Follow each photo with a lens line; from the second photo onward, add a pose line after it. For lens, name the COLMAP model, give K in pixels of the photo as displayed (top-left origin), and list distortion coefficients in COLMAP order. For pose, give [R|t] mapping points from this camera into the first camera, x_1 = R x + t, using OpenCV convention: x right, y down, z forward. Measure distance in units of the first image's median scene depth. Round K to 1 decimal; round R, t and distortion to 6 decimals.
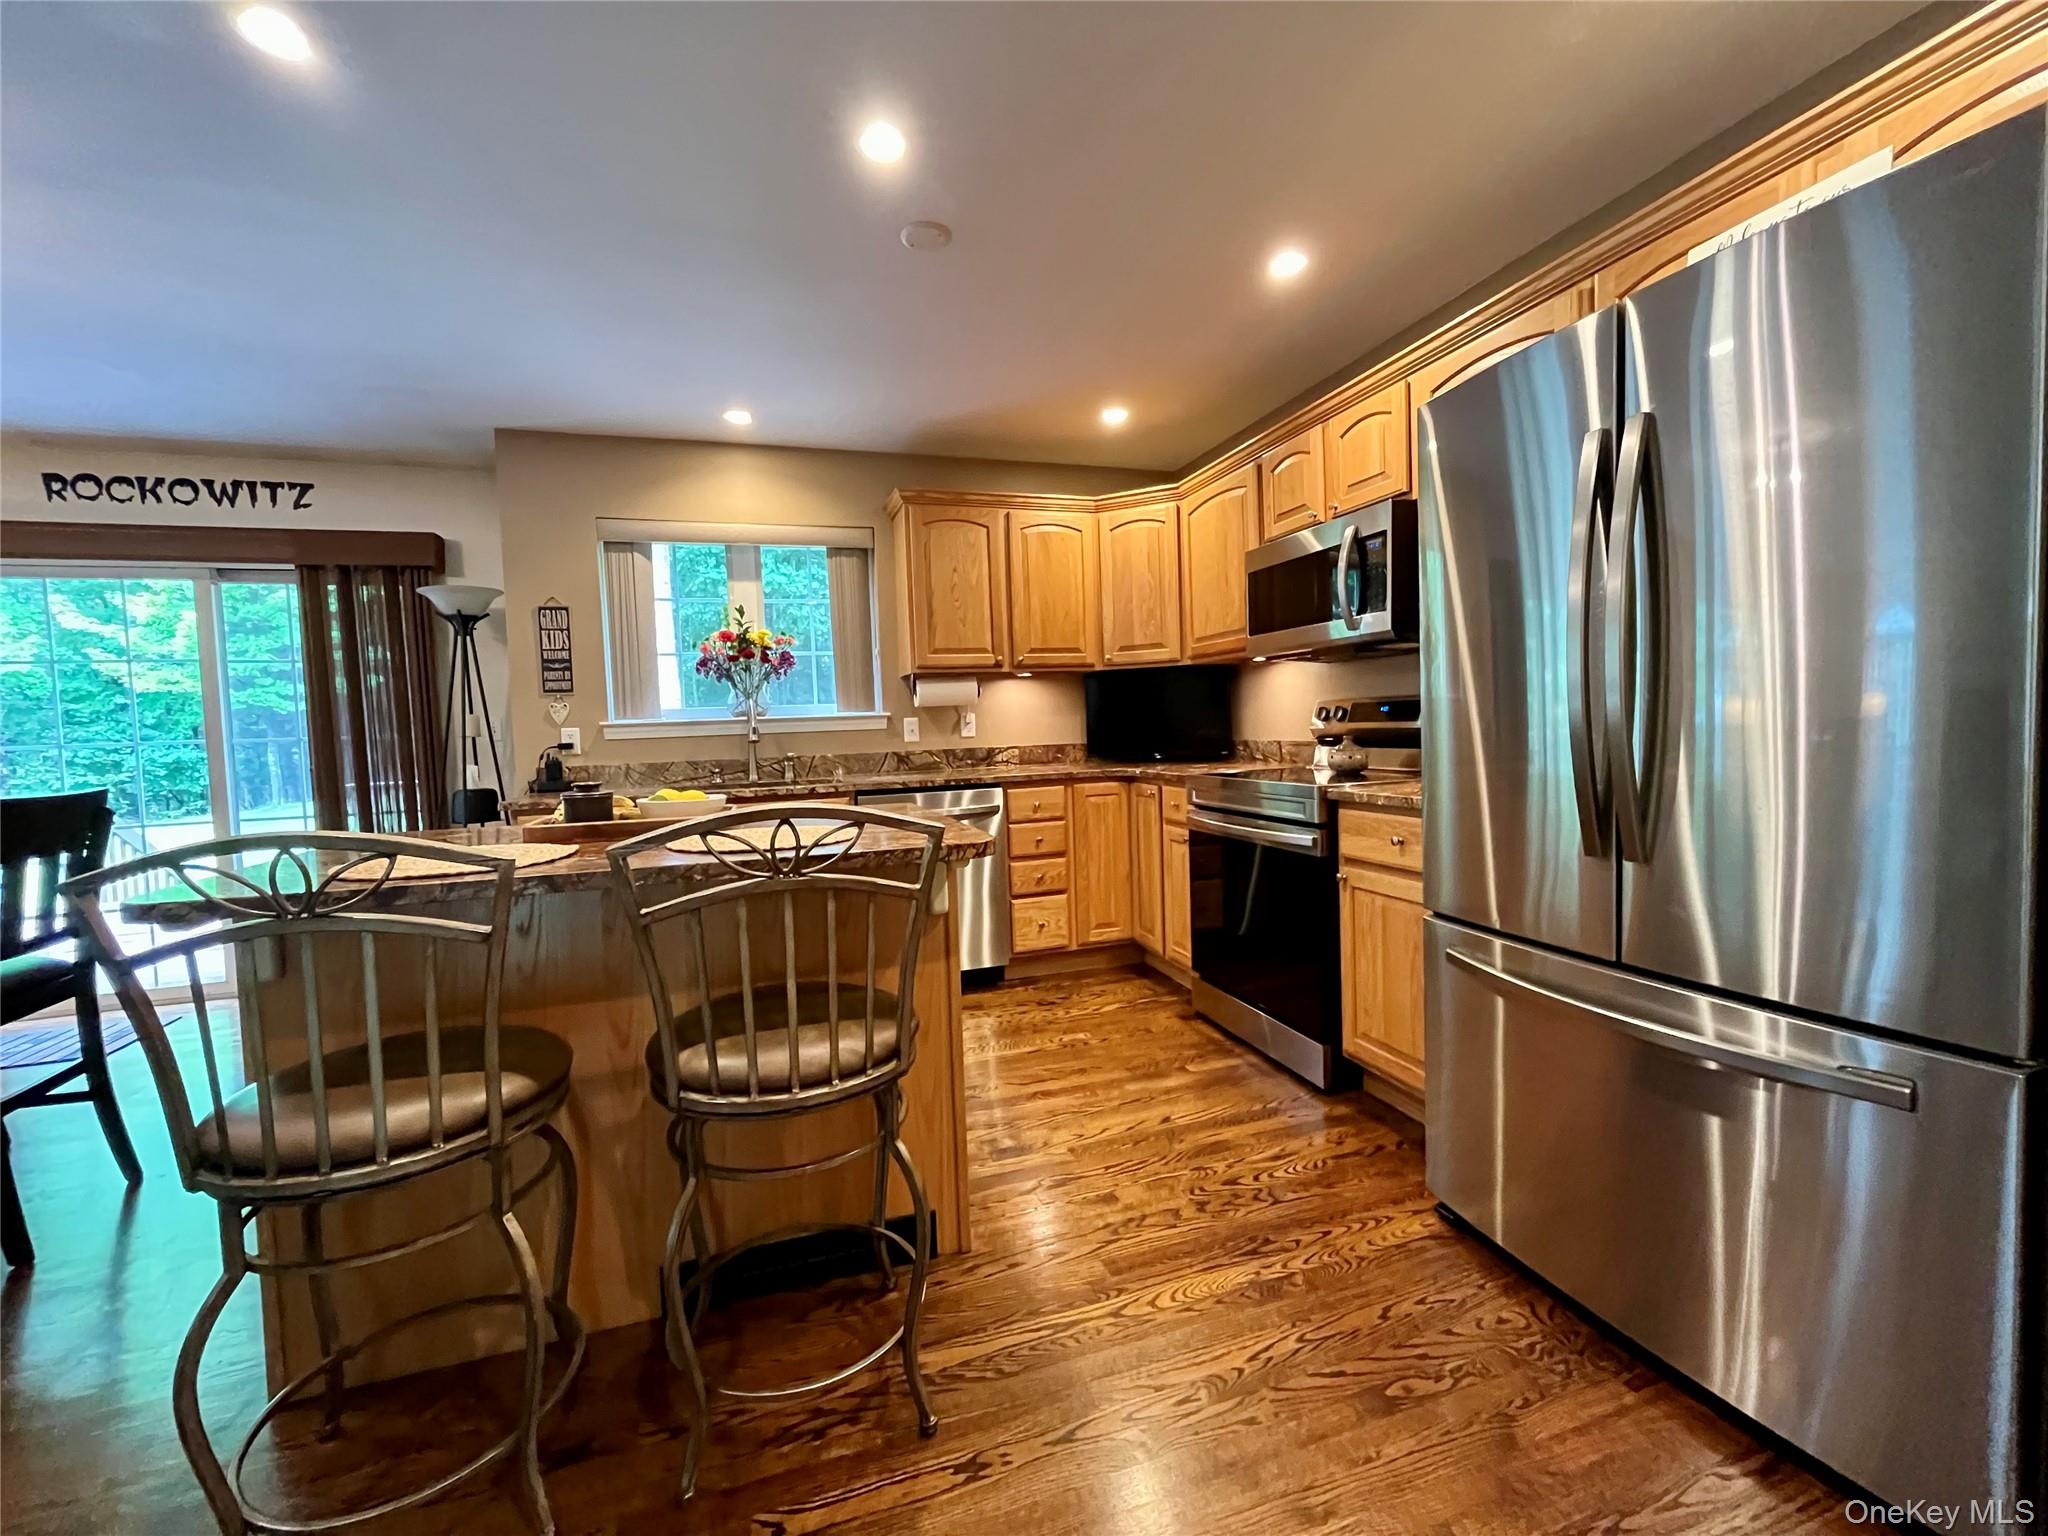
lens RADIAL K [[828.2, 0, 1016.9], [0, 828.2, 765.2], [0, 0, 1]] dist [-0.003335, 0.000004]
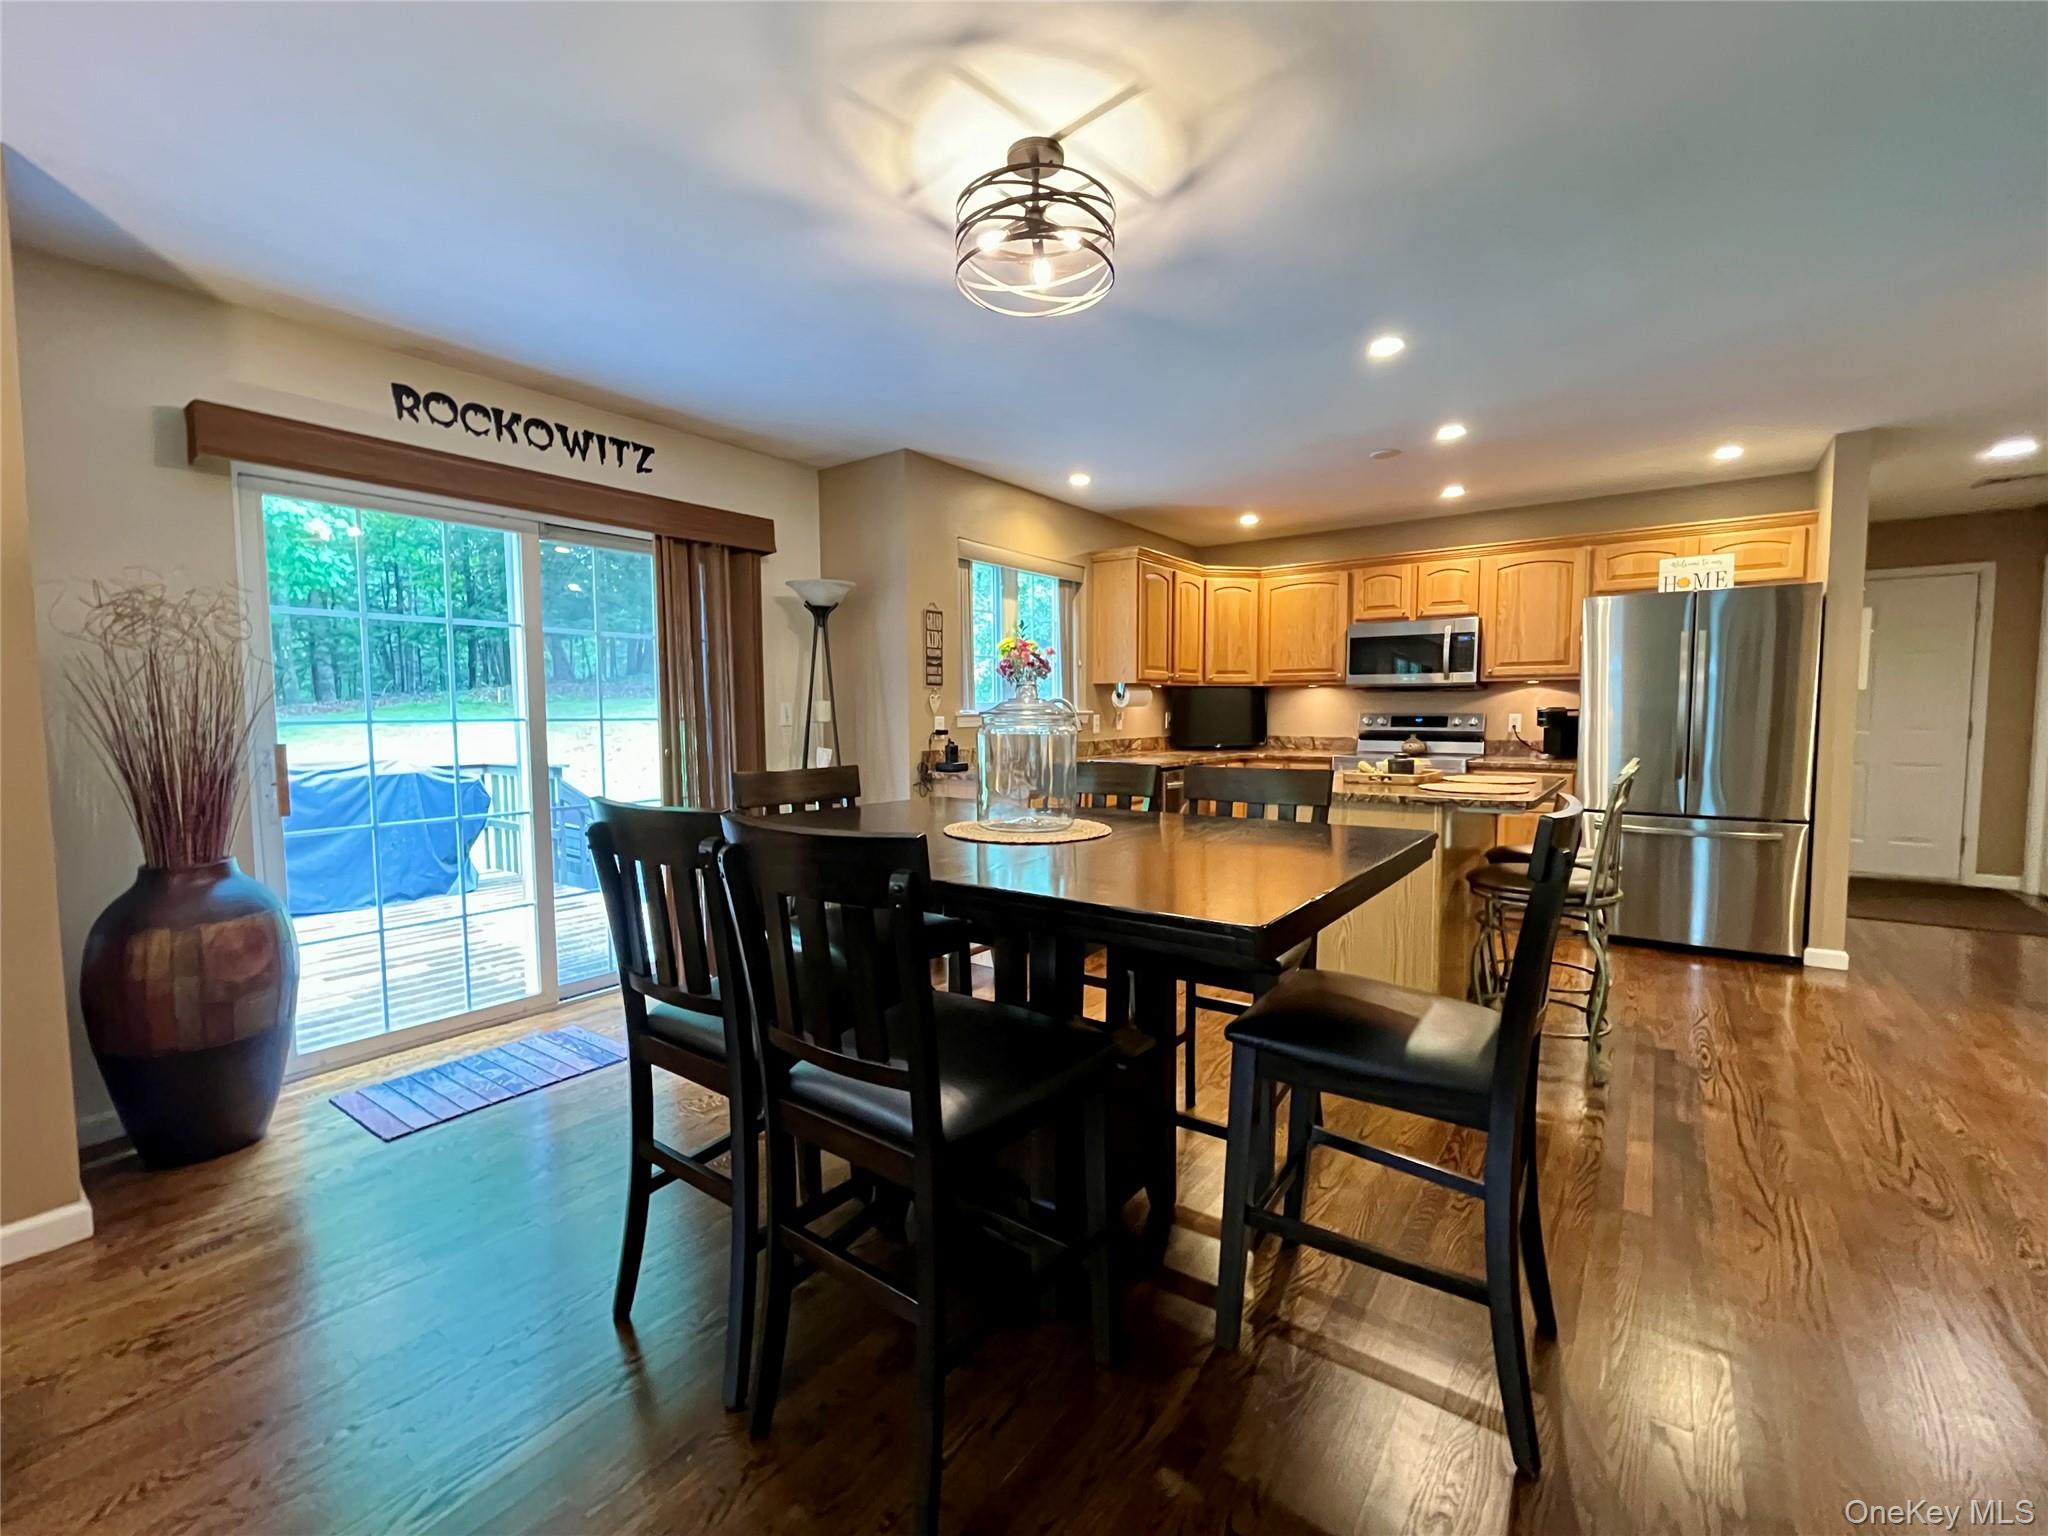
lens RADIAL K [[859.2, 0, 1017.9], [0, 859.2, 767.9], [0, 0, 1]] dist [-0.003310, -0.000641]
pose [[0.814974, -0.007156, 0.579453, -1.122418], [0.003425, 0.999966, 0.007531, 0.017299], [-0.579487, -0.004153, 0.814971, -0.037300]]
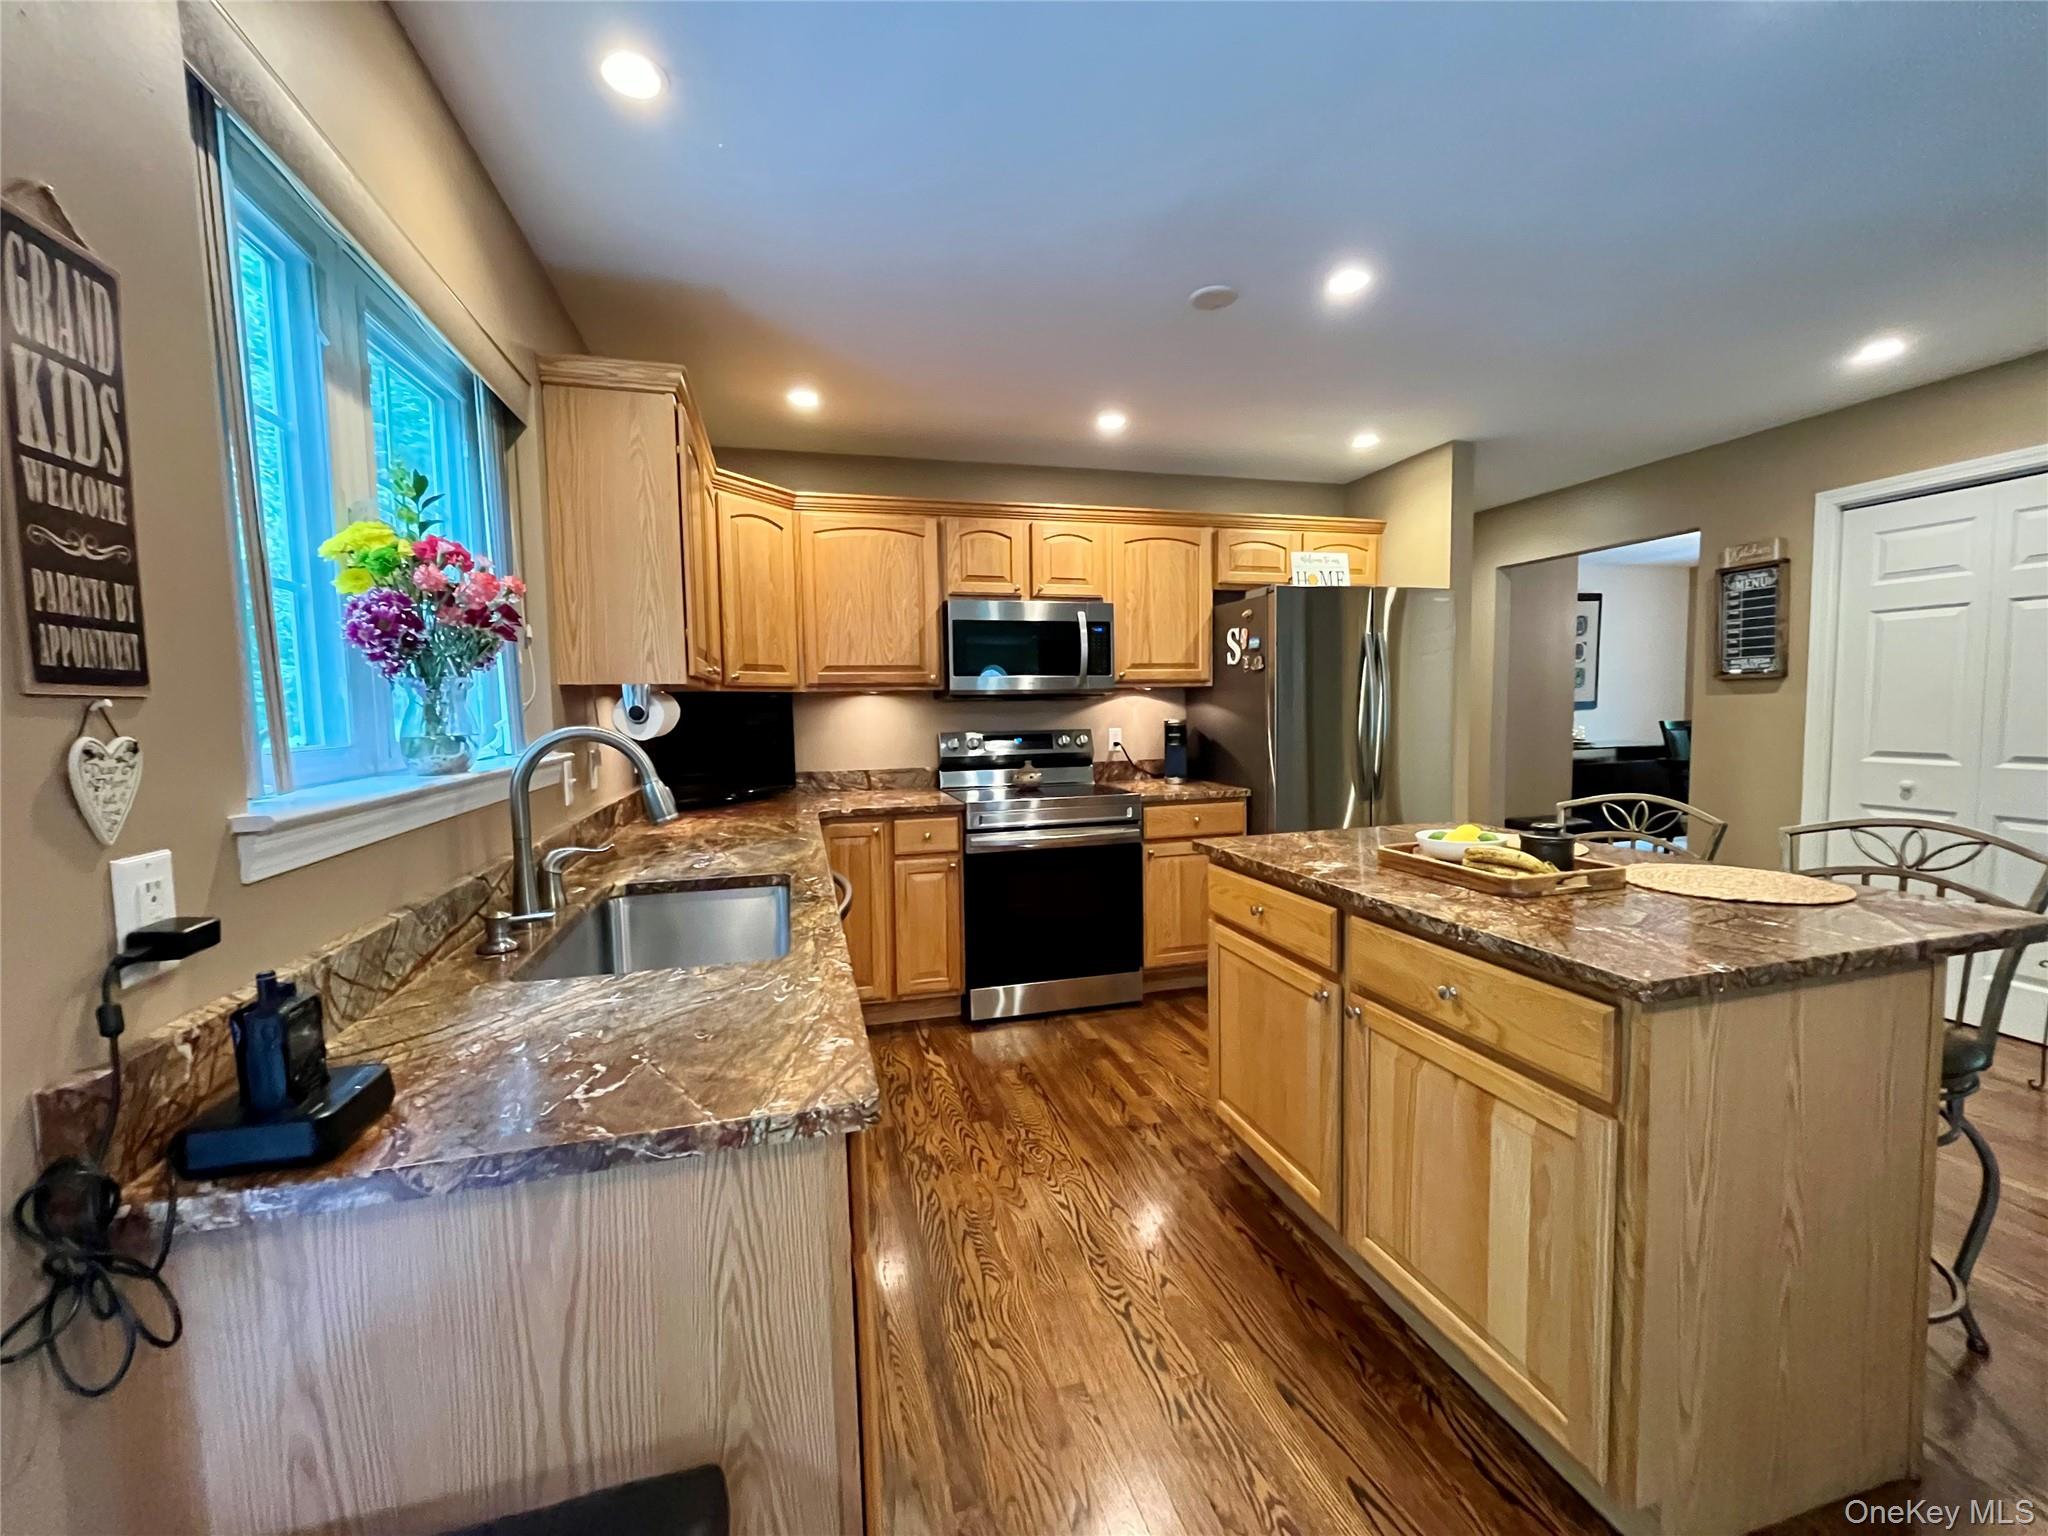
lens RADIAL K [[828.2, 0, 1019.0], [0, 828.2, 764.7], [0, 0, 1]] dist [-0.003335, 0.000004]
pose [[0.044331, -0.037033, 0.998330, -0.724833], [0.066704, 0.997192, 0.034029, -0.058938], [-0.996788, 0.065084, 0.046677, 0.750967]]
